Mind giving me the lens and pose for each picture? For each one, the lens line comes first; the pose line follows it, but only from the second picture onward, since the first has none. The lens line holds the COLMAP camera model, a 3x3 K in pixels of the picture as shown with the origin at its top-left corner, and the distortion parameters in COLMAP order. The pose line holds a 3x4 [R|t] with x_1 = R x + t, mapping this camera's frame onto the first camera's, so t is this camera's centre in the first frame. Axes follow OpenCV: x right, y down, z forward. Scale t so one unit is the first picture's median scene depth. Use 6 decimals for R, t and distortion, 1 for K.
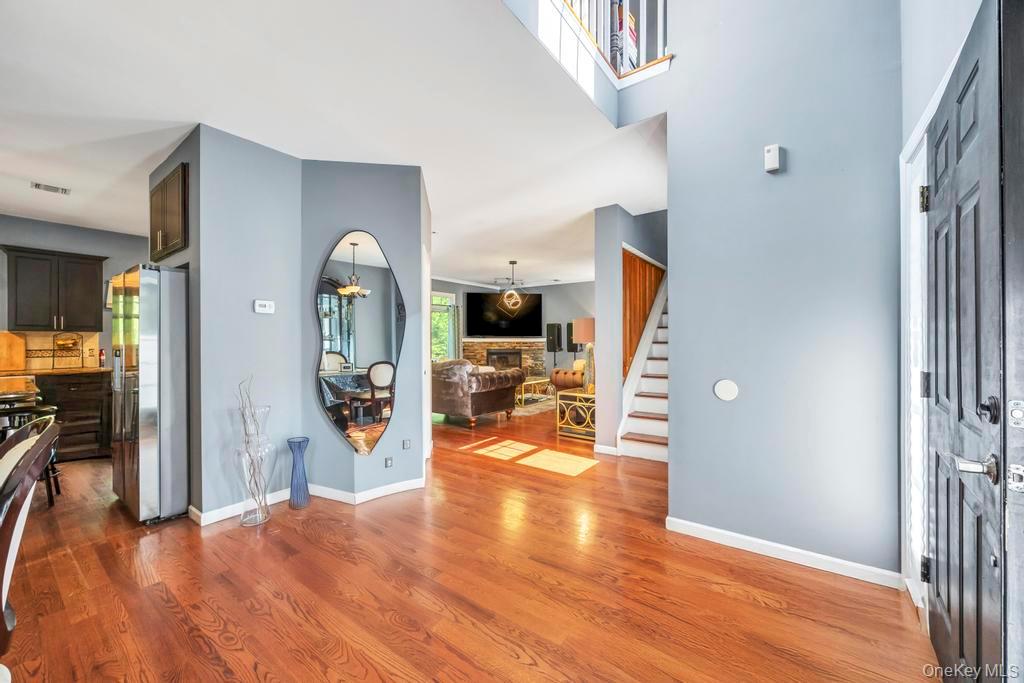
lens RADIAL K [[397.3, 0, 506.2], [0, 397.3, 342.2], [0, 0, 1]] dist [-0.009036, 0.000827]
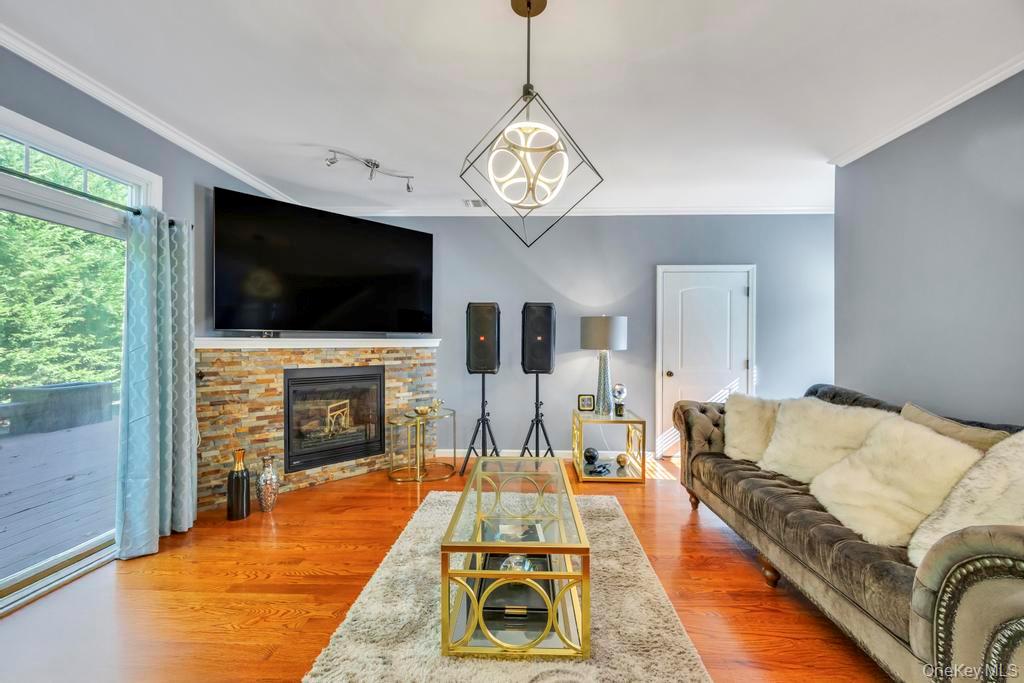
lens RADIAL K [[397.3, 0, 521.7], [0, 397.3, 343.4], [0, 0, 1]] dist [-0.009036, 0.000827]
pose [[0.806873, -0.005300, 0.590702, -0.089470], [-0.000211, 0.999957, 0.009260, -0.008969], [-0.590725, -0.007597, 0.806837, 0.638497]]
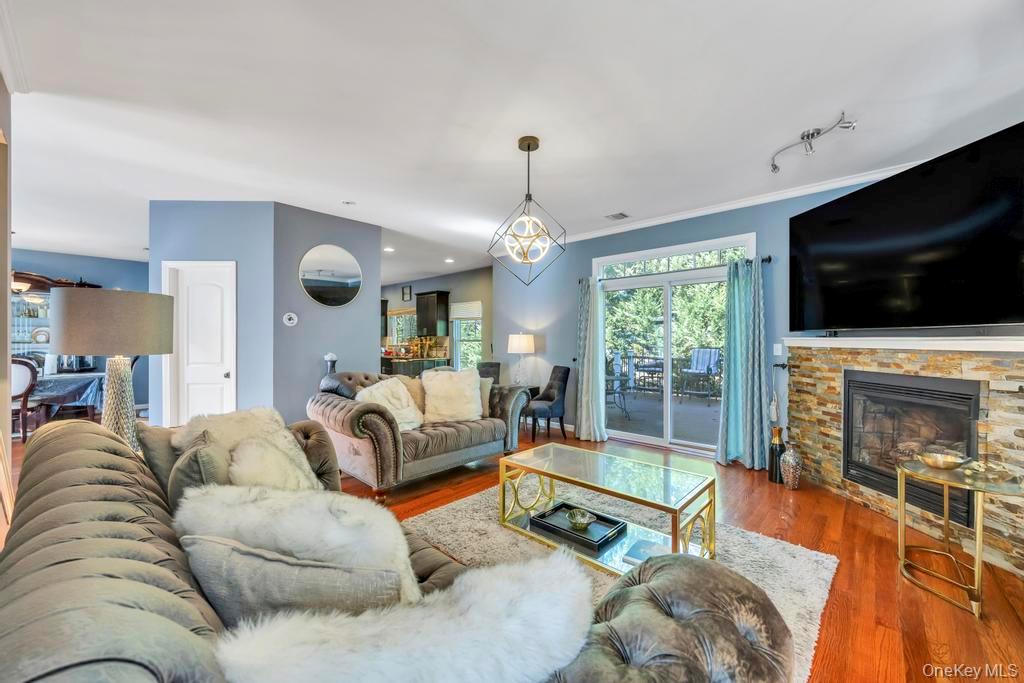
lens RADIAL K [[397.3, 0, 517.6], [0, 397.3, 343.3], [0, 0, 1]] dist [-0.009036, 0.000827]
pose [[-0.090996, 0.004033, -0.995843, 0.312127], [0.000824, 0.999992, 0.003974, -0.006677], [0.995851, -0.000458, -0.090998, 0.798361]]
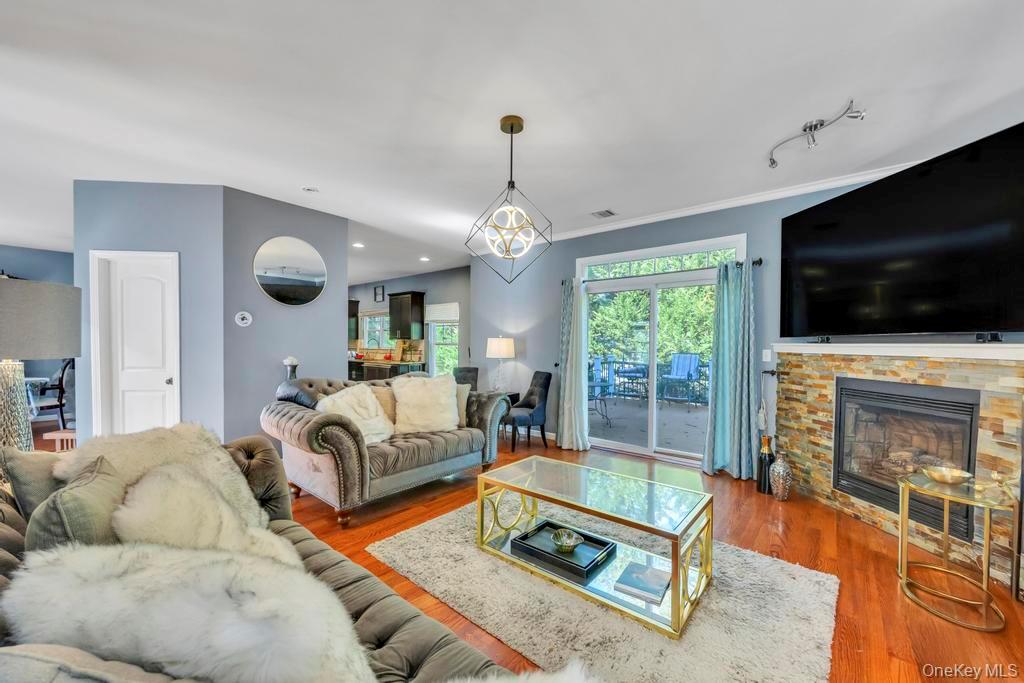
lens RADIAL K [[397.3, 0, 518.8], [0, 397.3, 354.6], [0, 0, 1]] dist [-0.009036, 0.000827]
pose [[-0.032501, 0.021802, -0.999234, 0.284256], [-0.005816, 0.999741, 0.022002, -0.006631], [0.999455, 0.006526, -0.032365, 0.793955]]
